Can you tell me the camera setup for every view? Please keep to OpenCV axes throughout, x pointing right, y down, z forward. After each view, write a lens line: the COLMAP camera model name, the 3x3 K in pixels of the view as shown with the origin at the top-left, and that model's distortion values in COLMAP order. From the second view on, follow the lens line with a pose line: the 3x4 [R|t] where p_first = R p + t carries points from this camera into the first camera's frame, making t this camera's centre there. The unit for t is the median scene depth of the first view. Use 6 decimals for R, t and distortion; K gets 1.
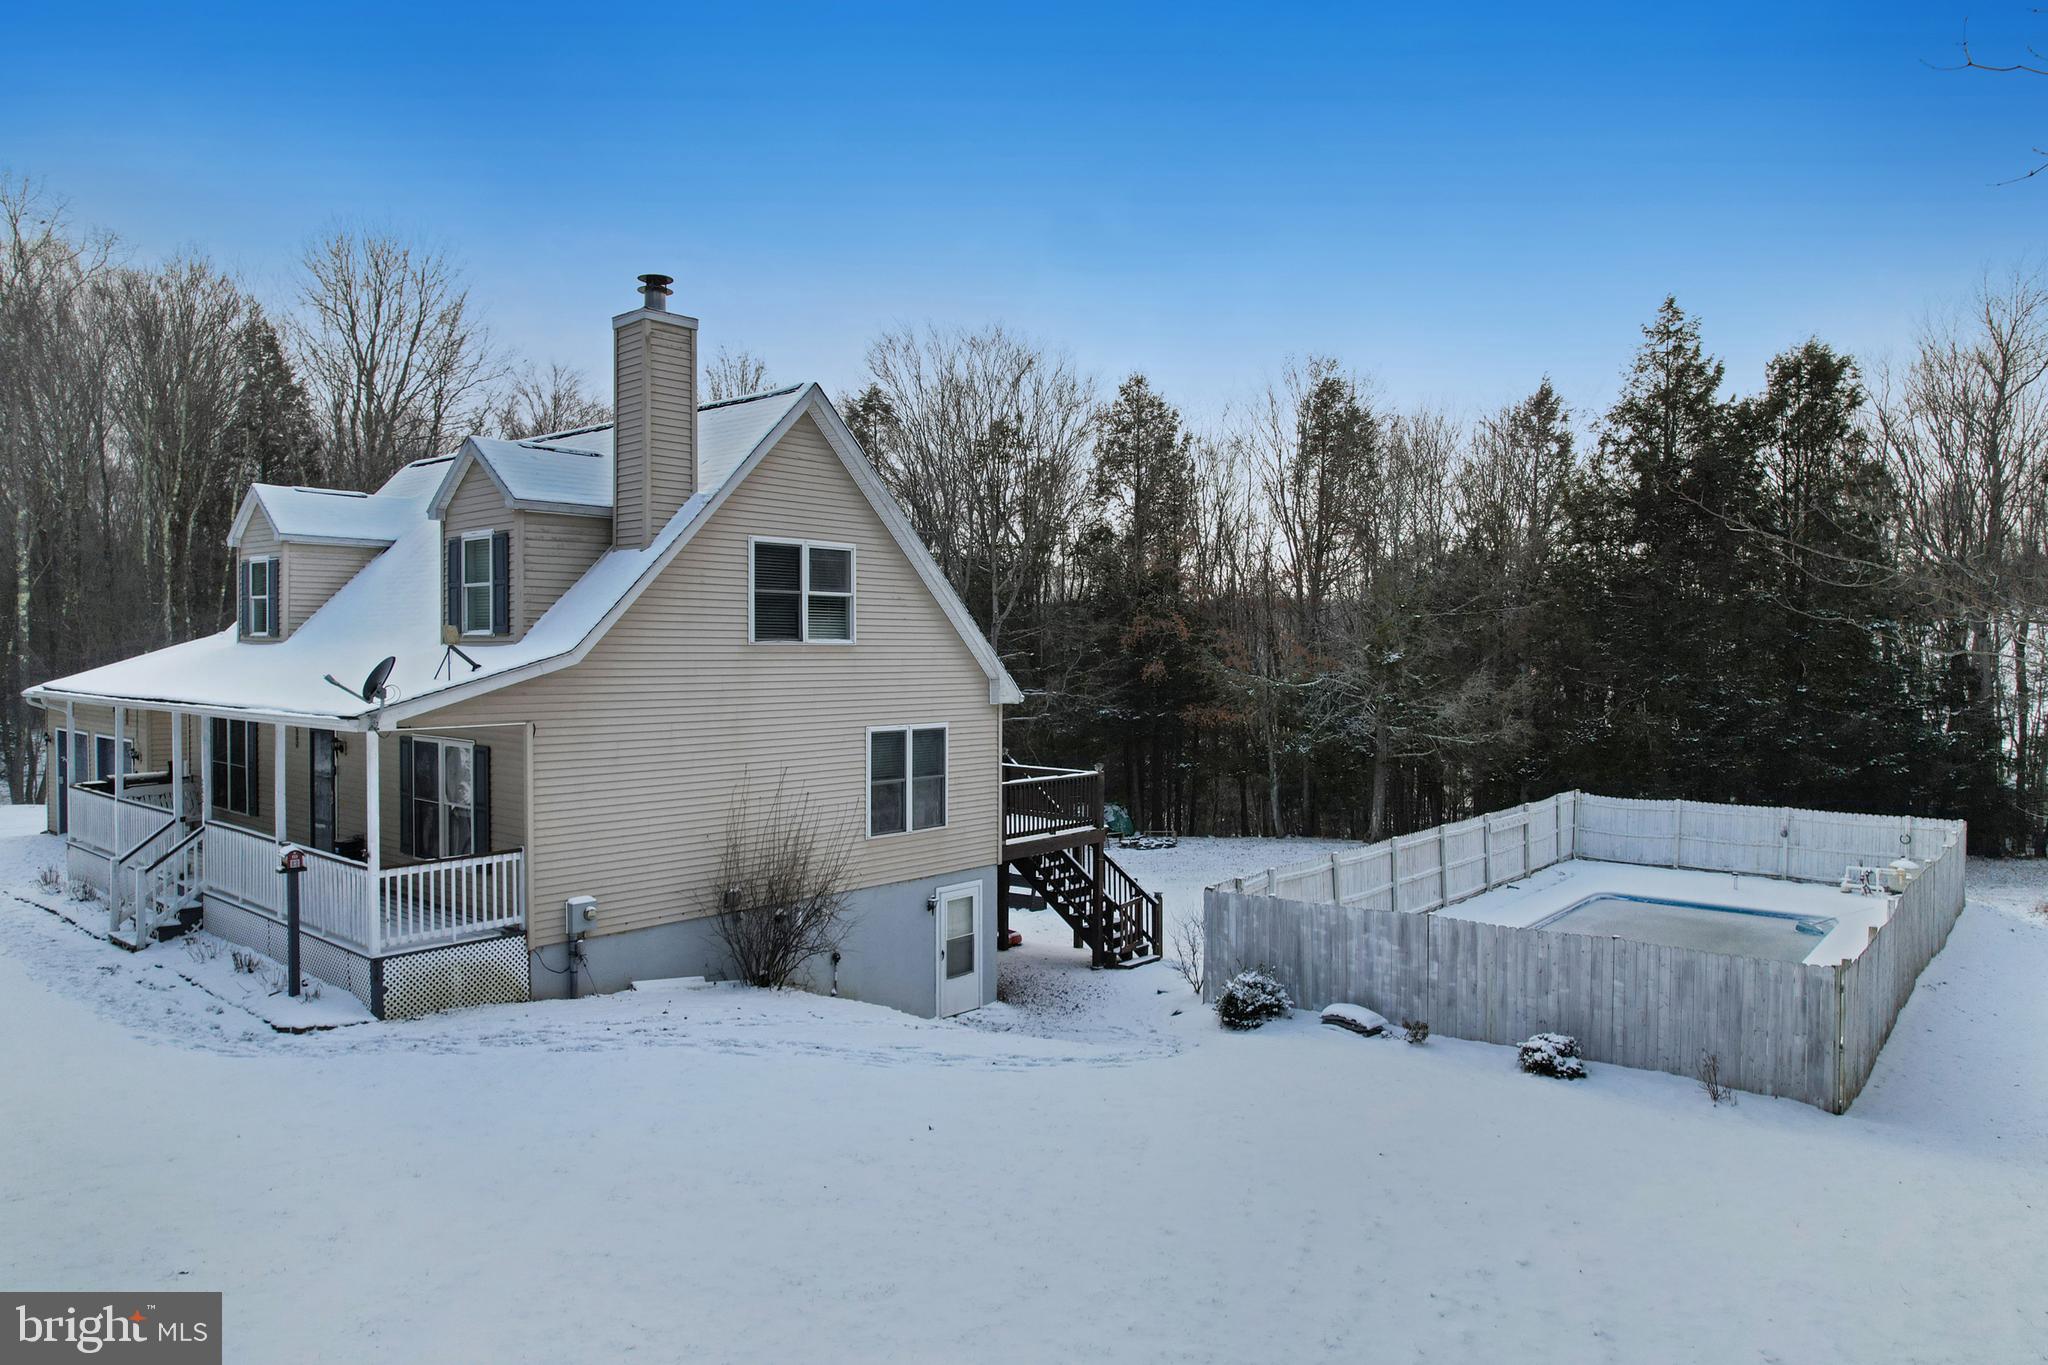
lens RADIAL K [[1317.6, 0, 1024.5], [0, 1317.6, 698.0], [0, 0, 1]] dist [-0.048443, 0.003449]
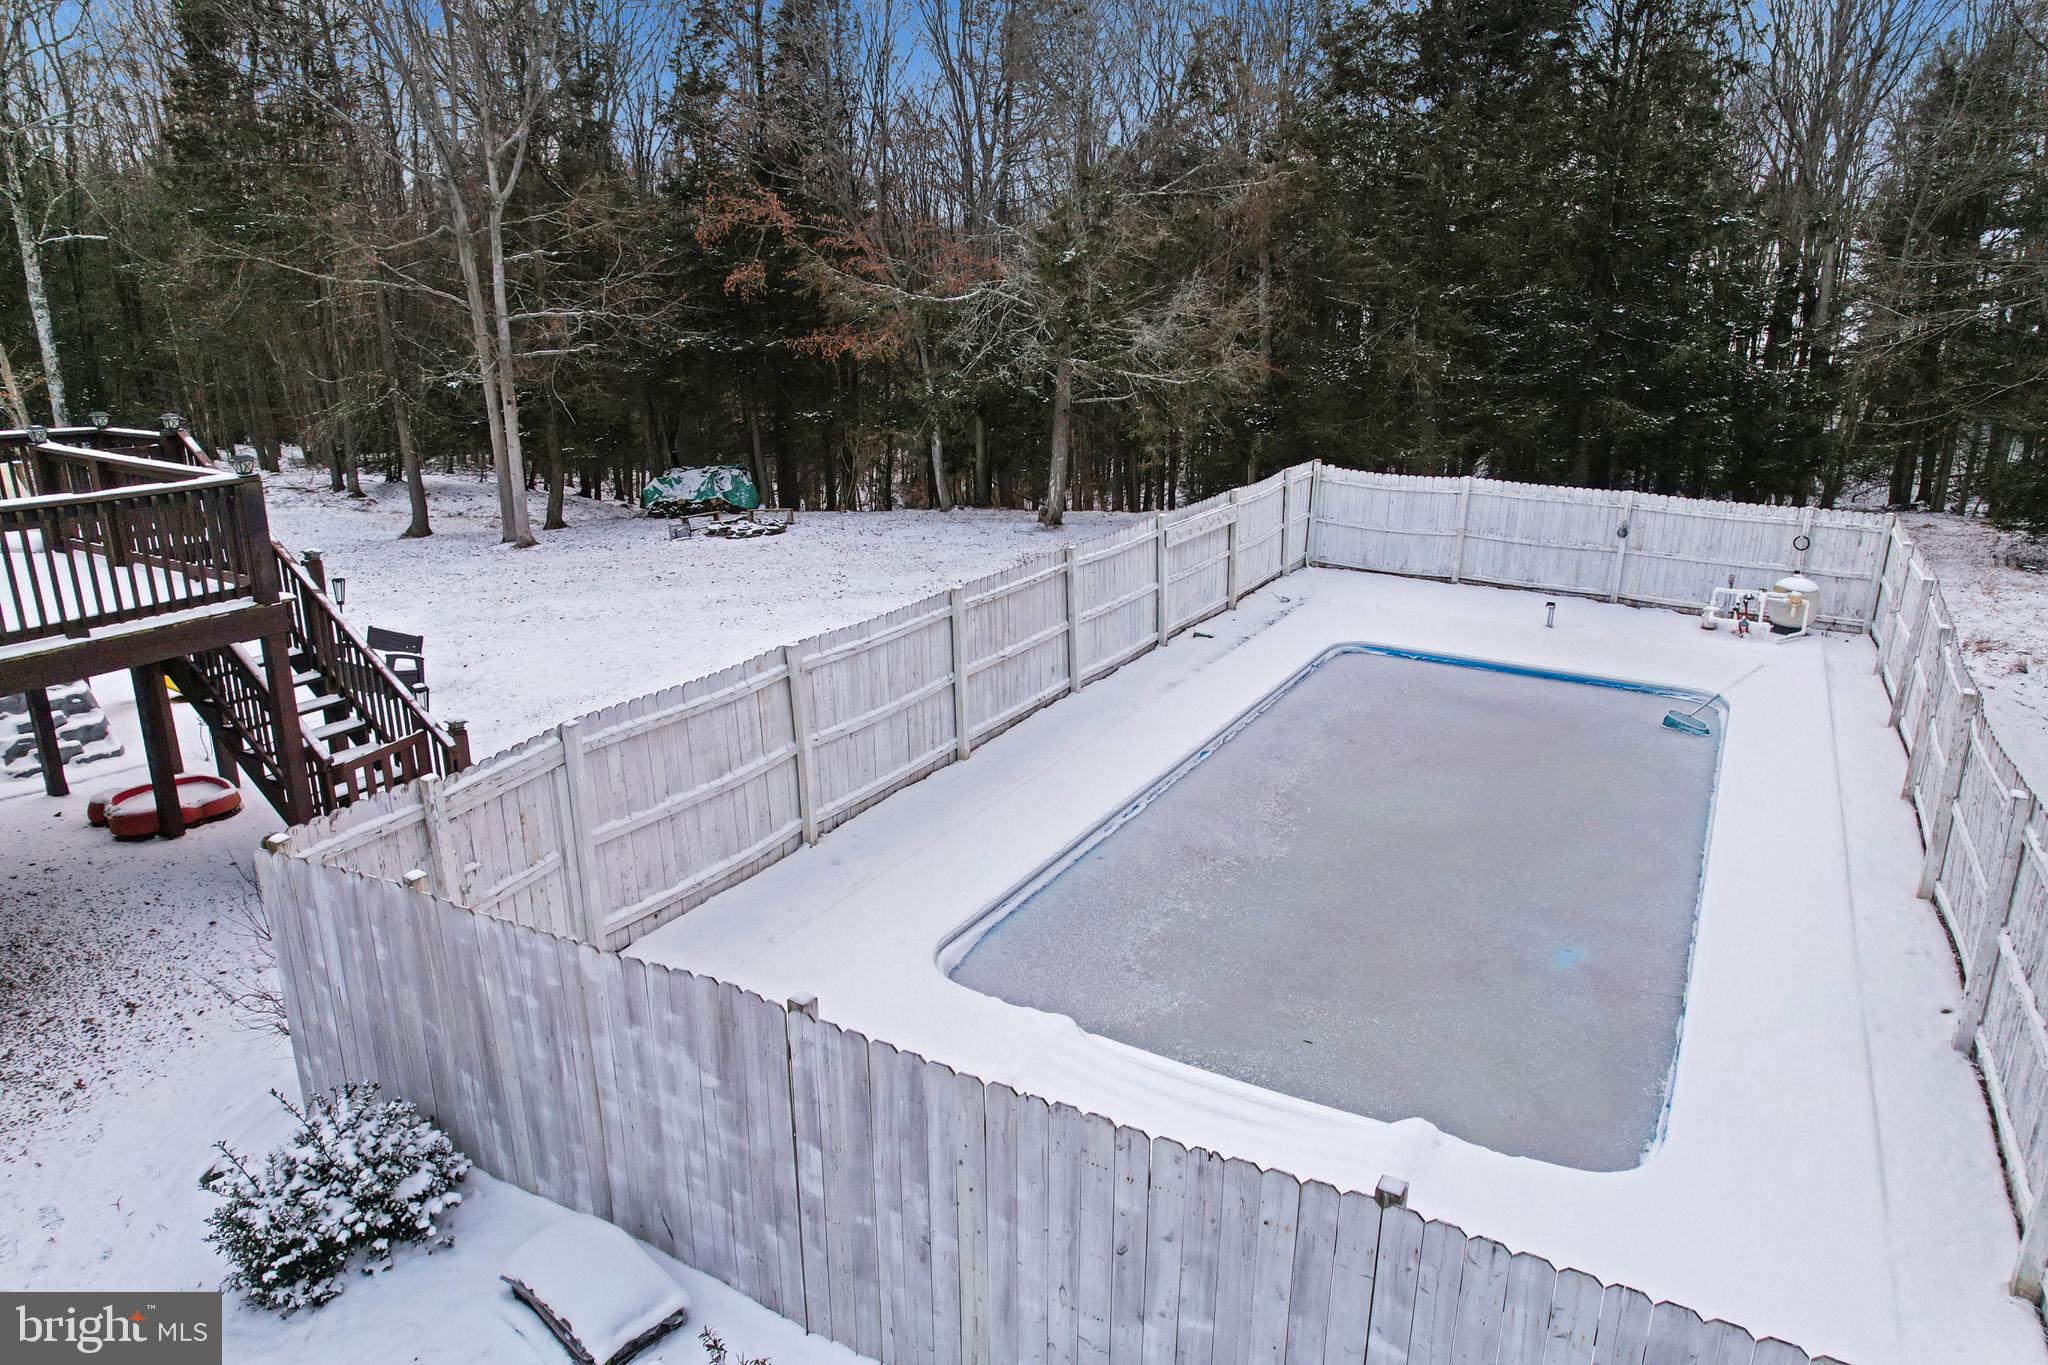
lens RADIAL K [[1286.1, 0, 1024.0], [0, 1286.1, 682.5], [0, 0, 1]] dist [-0.040292, 0.003767]
pose [[0.985080, -0.044990, 0.166110, 0.259692], [-0.000504, 0.964465, 0.264211, 0.013511], [-0.172095, -0.260353, 0.950053, 0.600696]]
